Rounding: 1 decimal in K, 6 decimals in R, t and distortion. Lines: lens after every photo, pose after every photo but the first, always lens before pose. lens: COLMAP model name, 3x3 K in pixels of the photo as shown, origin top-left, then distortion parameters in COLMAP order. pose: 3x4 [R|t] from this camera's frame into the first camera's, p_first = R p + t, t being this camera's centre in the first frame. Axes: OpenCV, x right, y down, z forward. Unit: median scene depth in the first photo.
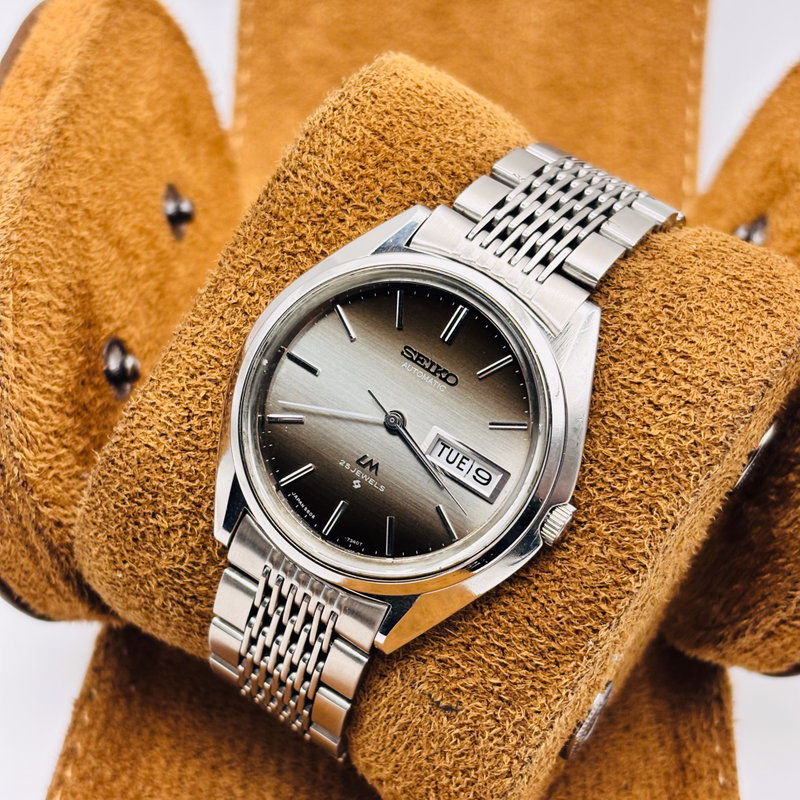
lens RADIAL K [[1598.9, 0, 380.2], [0, 1598.9, 399.4], [0, 0, 1]] dist [-0.008244, -0.298478]
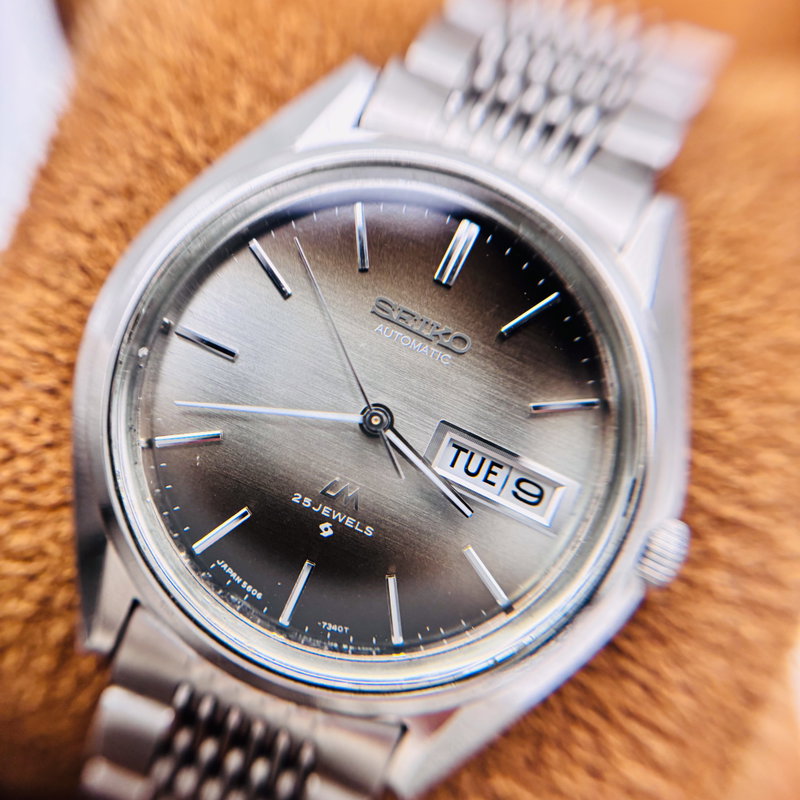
lens RADIAL K [[698.4, 0, 346.6], [0, 698.4, 385.5], [0, 0, 1]] dist [0.297598, 0.005030]
pose [[0.961893, -0.129104, 0.241028, -0.065254], [0.108435, 0.989342, 0.097186, -0.027110], [-0.251006, -0.067347, 0.965640, 0.738494]]
